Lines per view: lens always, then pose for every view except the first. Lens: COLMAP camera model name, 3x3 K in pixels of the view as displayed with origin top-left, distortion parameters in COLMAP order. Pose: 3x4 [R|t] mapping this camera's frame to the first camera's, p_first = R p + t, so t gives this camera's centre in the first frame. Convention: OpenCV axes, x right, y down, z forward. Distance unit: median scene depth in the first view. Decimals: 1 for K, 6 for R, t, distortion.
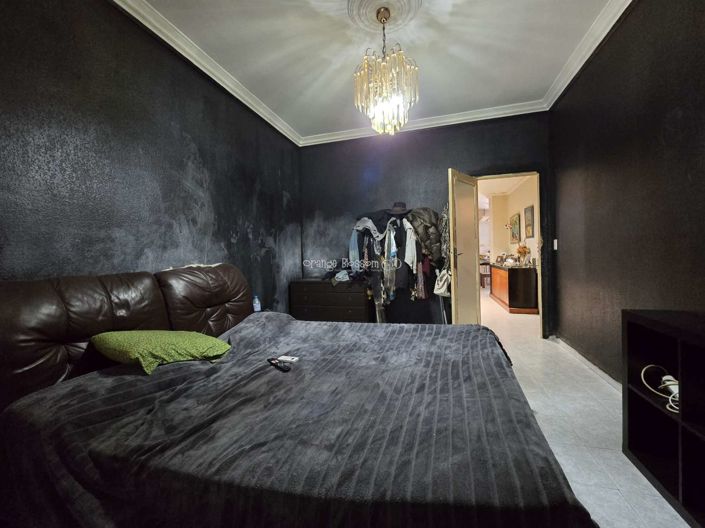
lens RADIAL K [[288.0, 0, 357.8], [0, 288.0, 259.1], [0, 0, 1]] dist [-0.002636, -0.001201]
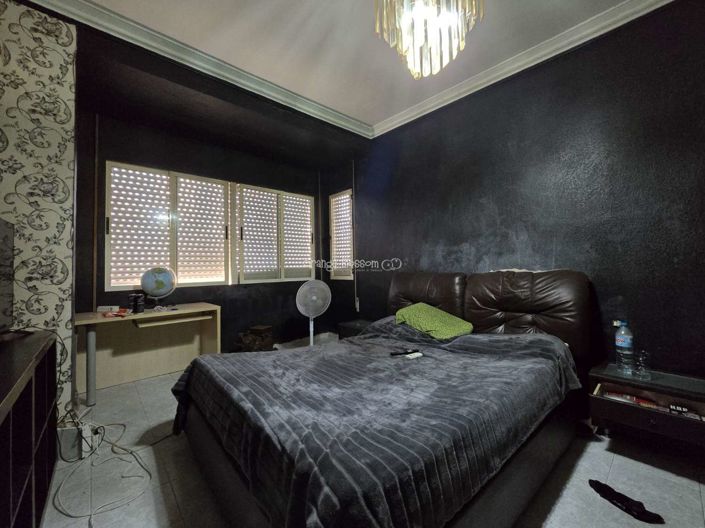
lens RADIAL K [[288.0, 0, 352.3], [0, 288.0, 263.2], [0, 0, 1]] dist [-0.002636, -0.001201]
pose [[-0.521678, 0.023760, -0.852811, 0.626138], [0.015346, 0.999712, 0.018466, -0.031574], [0.853004, -0.003454, -0.521892, 1.023116]]
